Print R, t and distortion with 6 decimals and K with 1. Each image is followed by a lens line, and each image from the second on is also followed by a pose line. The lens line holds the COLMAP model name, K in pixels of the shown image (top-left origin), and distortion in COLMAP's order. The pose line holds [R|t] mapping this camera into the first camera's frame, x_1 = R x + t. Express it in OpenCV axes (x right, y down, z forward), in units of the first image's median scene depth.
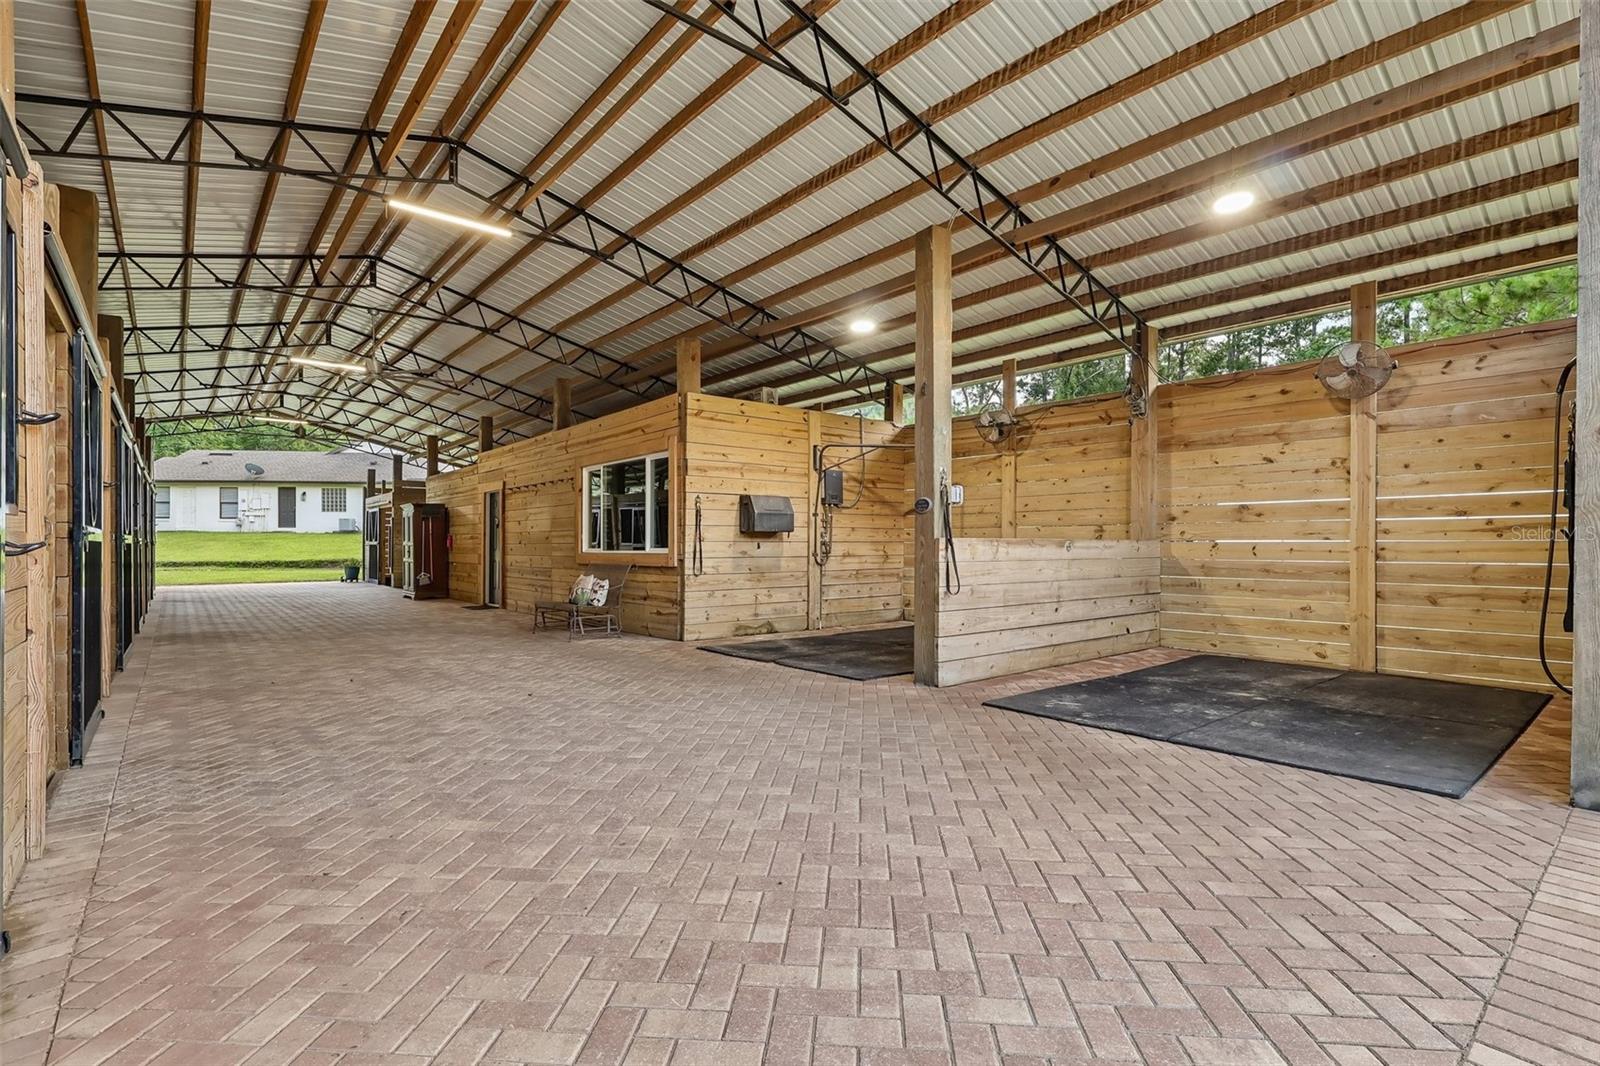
lens RADIAL K [[749.0, 0, 796.1], [0, 749.0, 538.1], [0, 0, 1]] dist [0.001163, 0.000421]
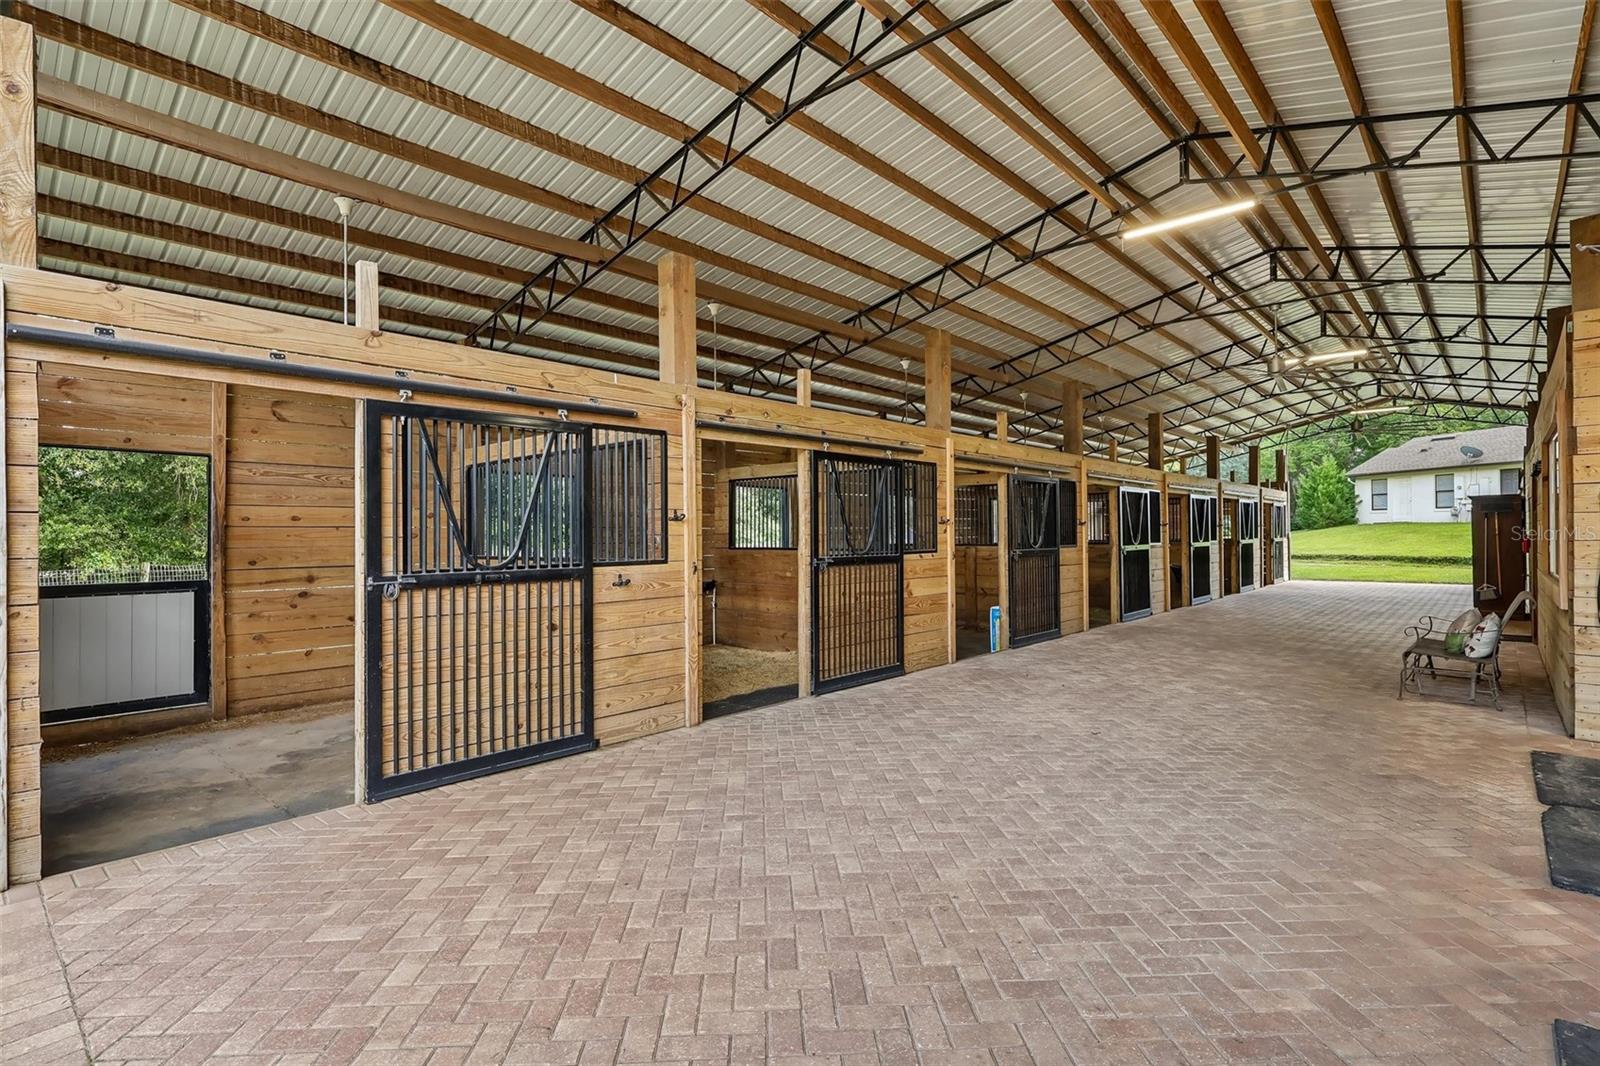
lens RADIAL K [[733.7, 0, 750.4], [0, 733.7, 531.3], [0, 0, 1]] dist [0.002763, 0.000555]
pose [[0.123430, -0.017131, -0.992205, 0.805170], [0.022479, 0.999643, -0.014463, -0.066947], [0.992099, -0.020519, 0.123771, 0.704169]]
